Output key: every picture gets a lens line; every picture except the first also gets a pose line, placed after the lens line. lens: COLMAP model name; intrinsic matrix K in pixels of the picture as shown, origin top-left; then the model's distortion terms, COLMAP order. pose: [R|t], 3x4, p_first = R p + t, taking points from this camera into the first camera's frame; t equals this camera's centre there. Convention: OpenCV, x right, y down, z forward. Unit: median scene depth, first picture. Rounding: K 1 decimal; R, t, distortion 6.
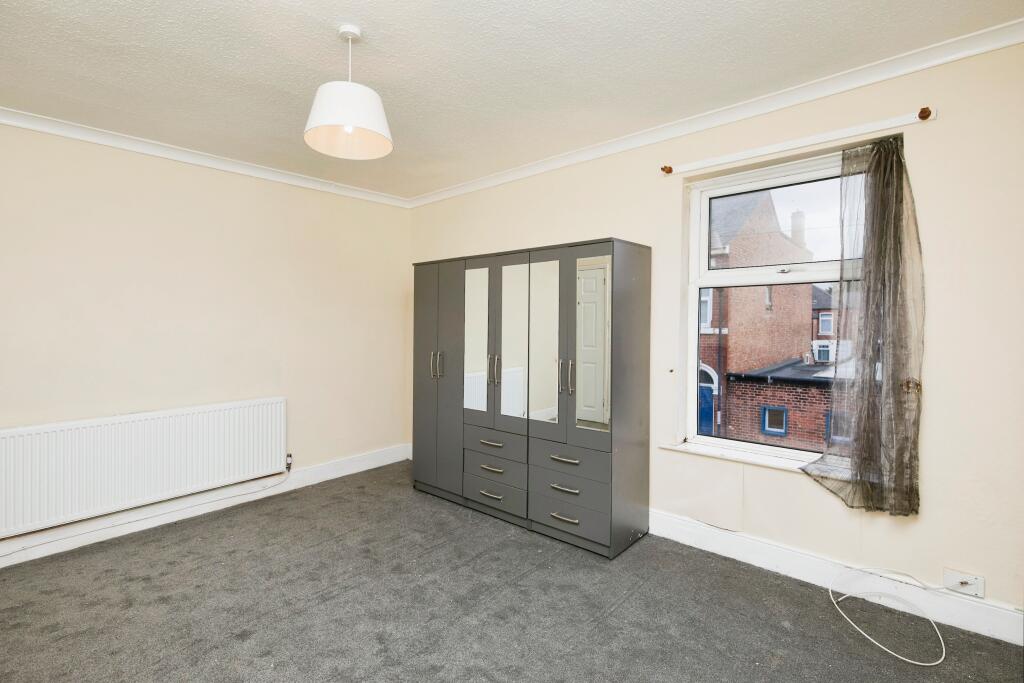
lens RADIAL K [[473.4, 0, 512.3], [0, 473.4, 327.8], [0, 0, 1]] dist [-0.000487, 0.000050]
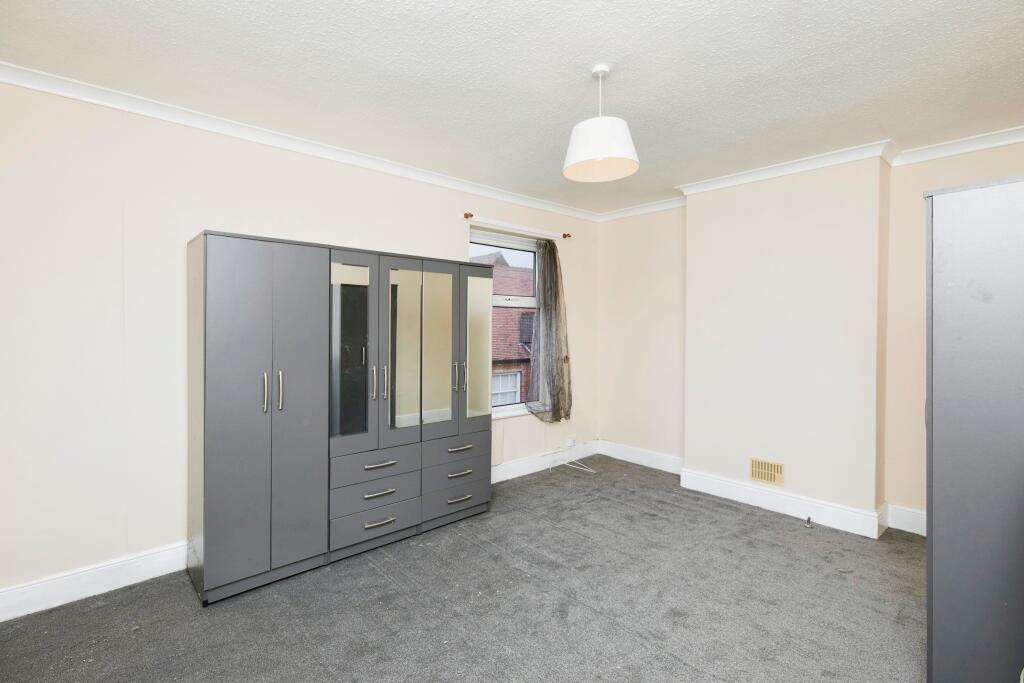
lens RADIAL K [[473.4, 0, 512.3], [0, 473.4, 327.8], [0, 0, 1]] dist [-0.000487, 0.000050]
pose [[0.121128, 0.000815, 0.992637, -1.070896], [0.000462, 1.000000, -0.000878, -0.016118], [-0.992637, 0.000565, 0.121127, 0.773036]]
